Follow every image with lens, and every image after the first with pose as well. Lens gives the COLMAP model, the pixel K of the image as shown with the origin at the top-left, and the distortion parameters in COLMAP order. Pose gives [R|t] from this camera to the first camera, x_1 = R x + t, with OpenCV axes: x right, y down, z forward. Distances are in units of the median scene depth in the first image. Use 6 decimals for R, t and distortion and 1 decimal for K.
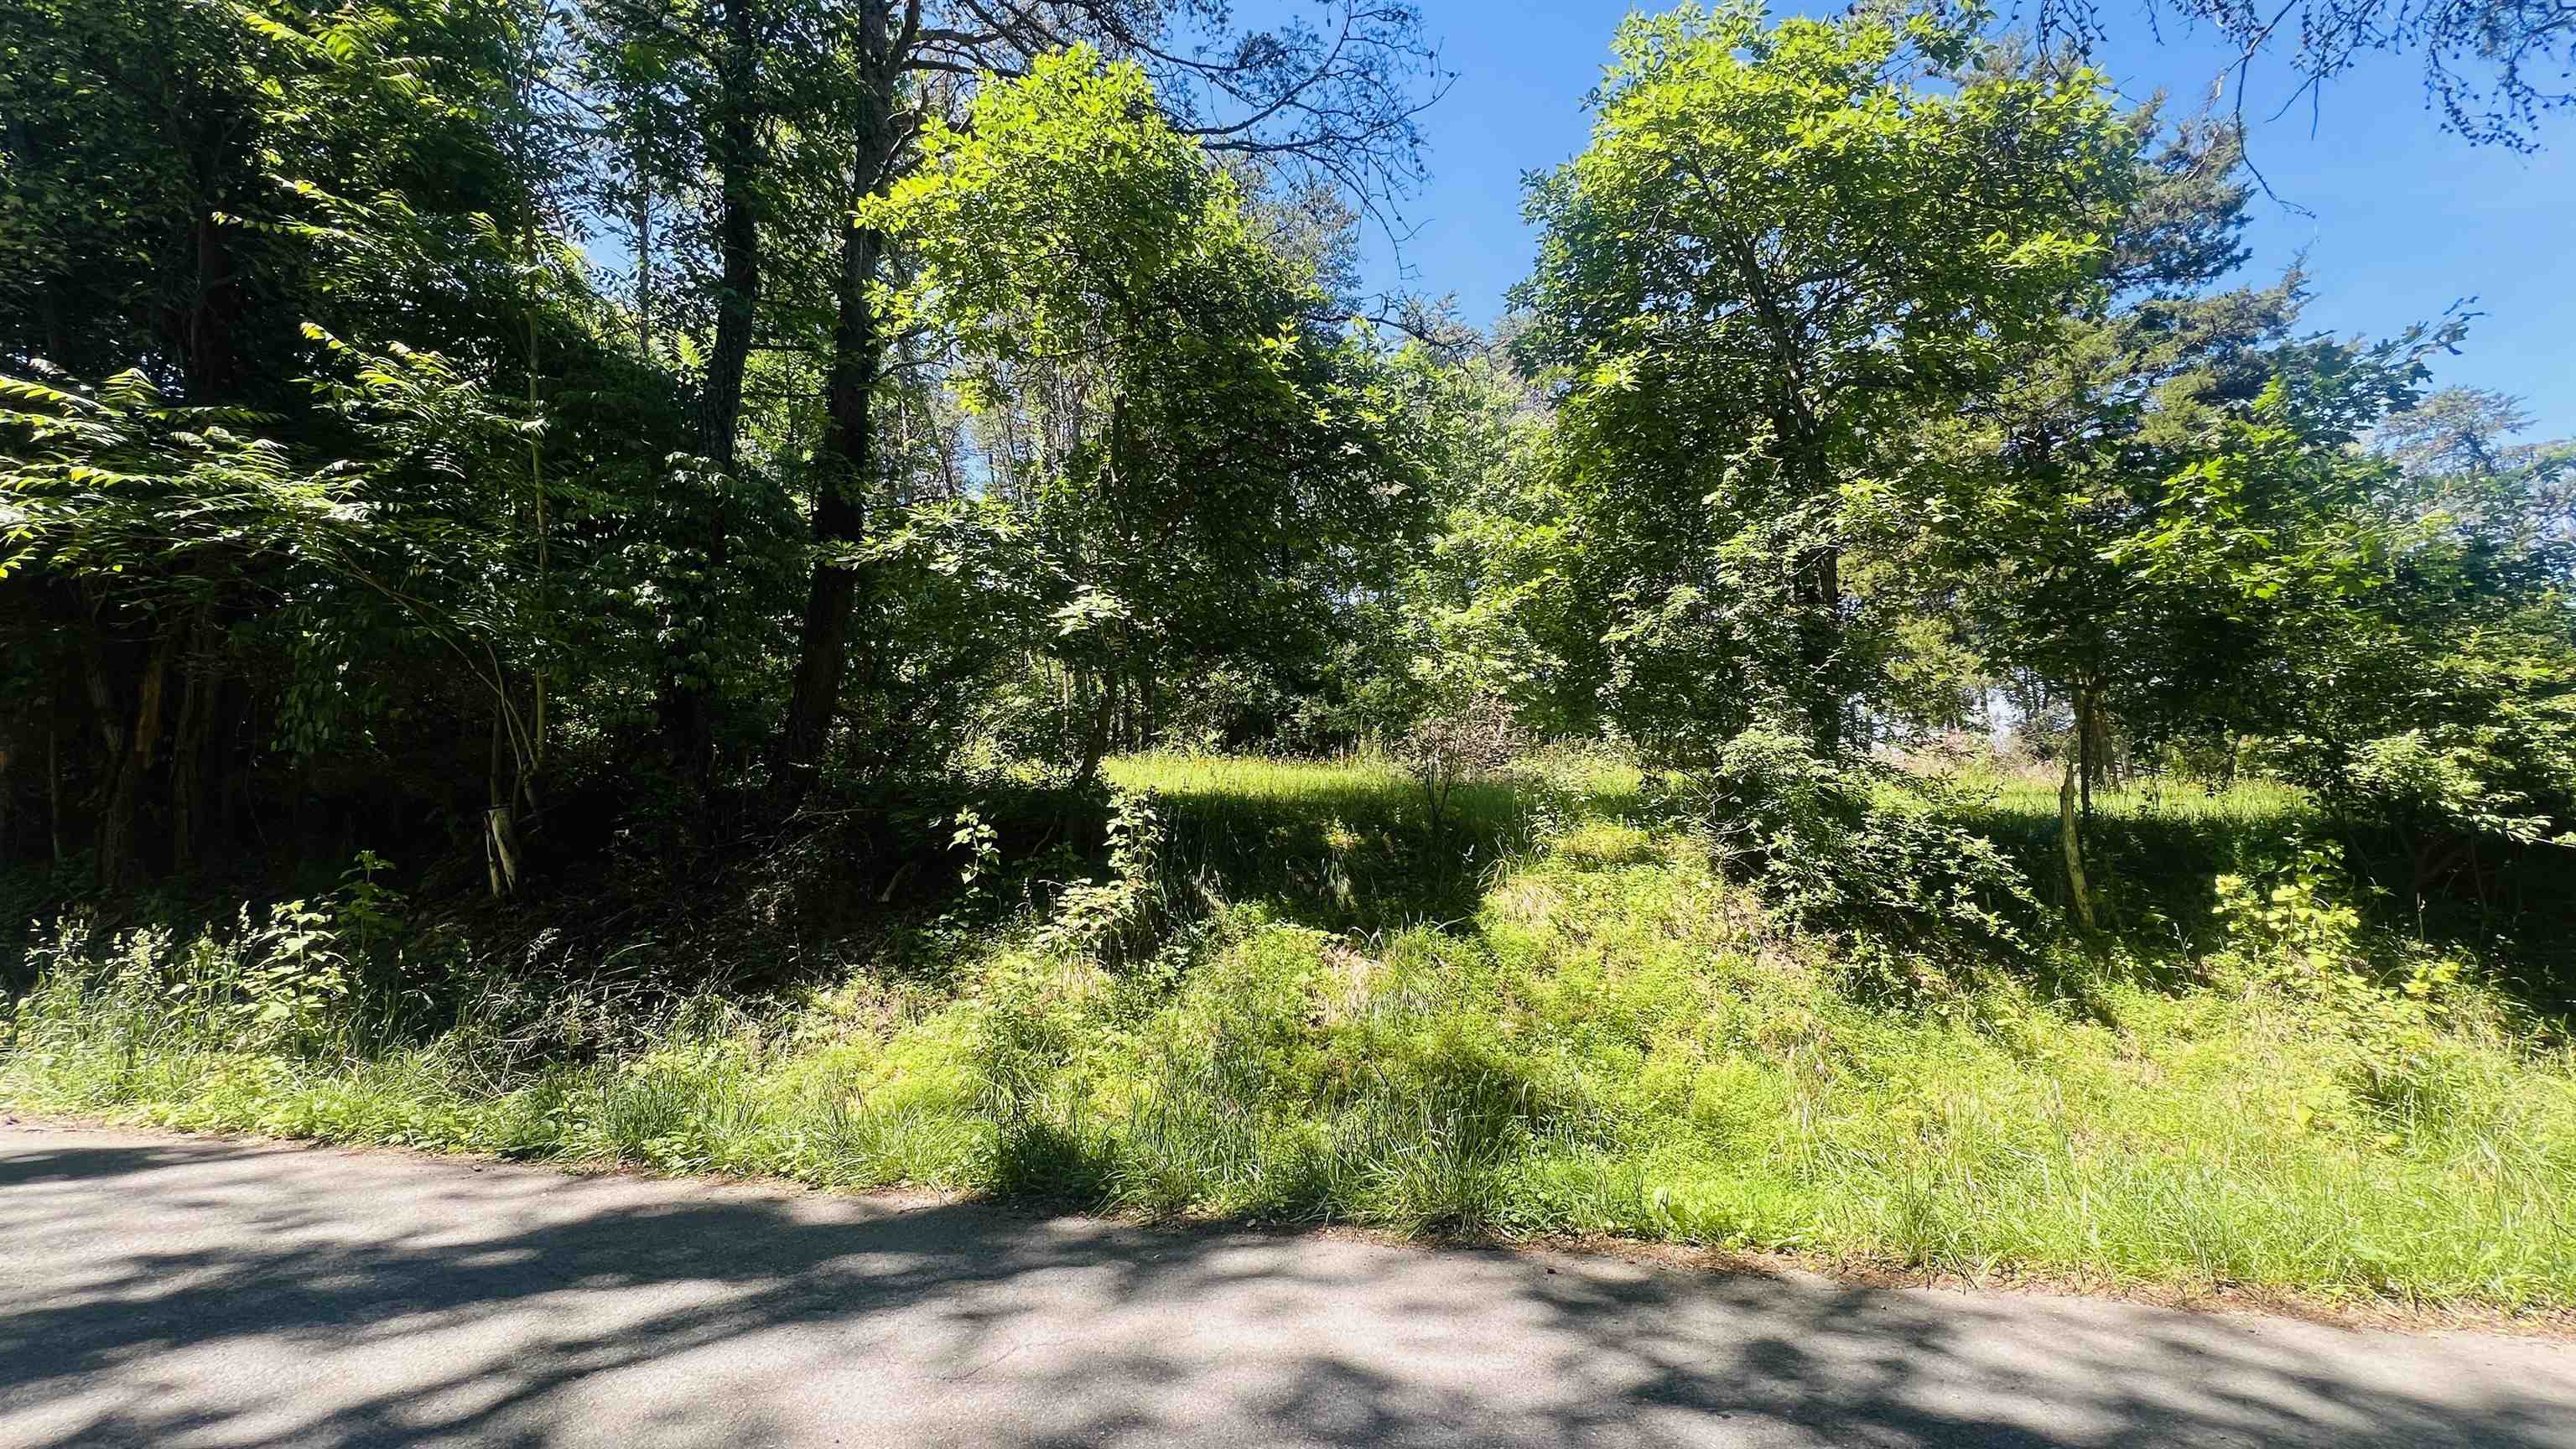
lens RADIAL K [[977.0, 0, 1286.2], [0, 977.0, 730.0], [0, 0, 1]] dist [-0.002895, -0.000286]
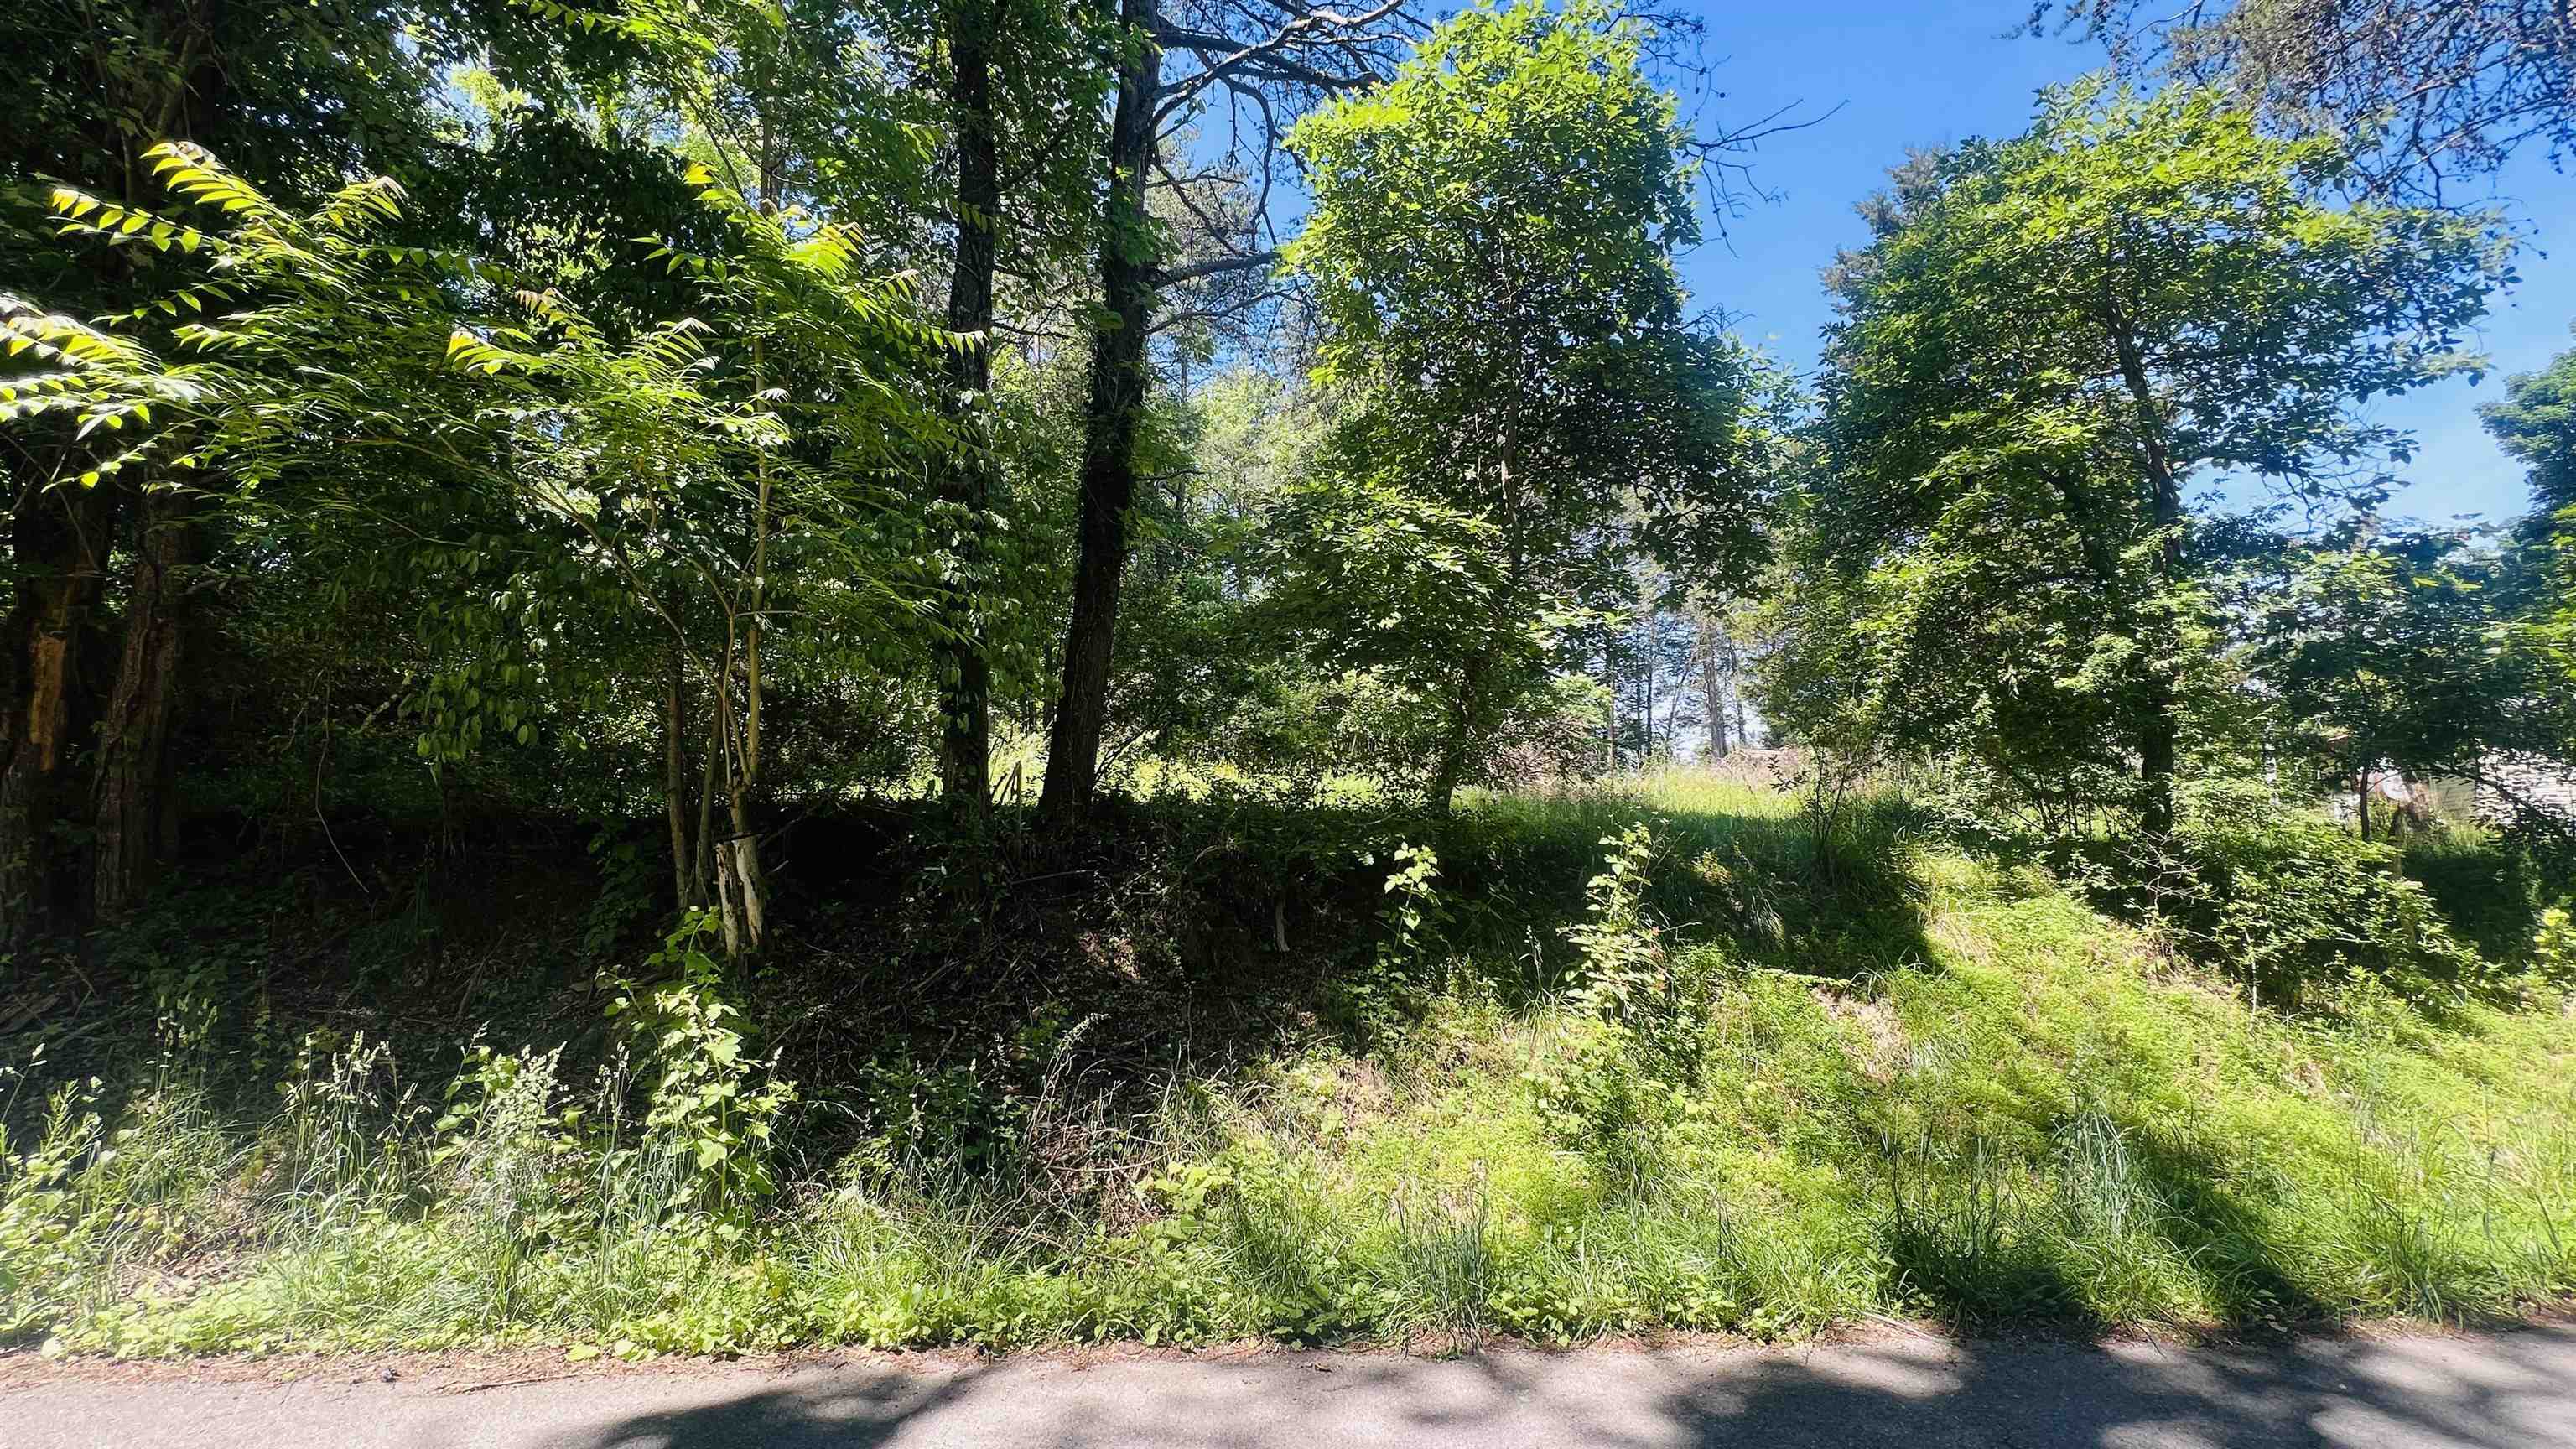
lens RADIAL K [[977.0, 0, 1286.1], [0, 977.0, 718.7], [0, 0, 1]] dist [-0.002895, -0.000286]
pose [[0.966990, 0.032354, 0.252750, -0.528516], [-0.030463, 0.999471, -0.011392, -0.013350], [-0.252985, 0.003316, 0.967464, 0.152879]]
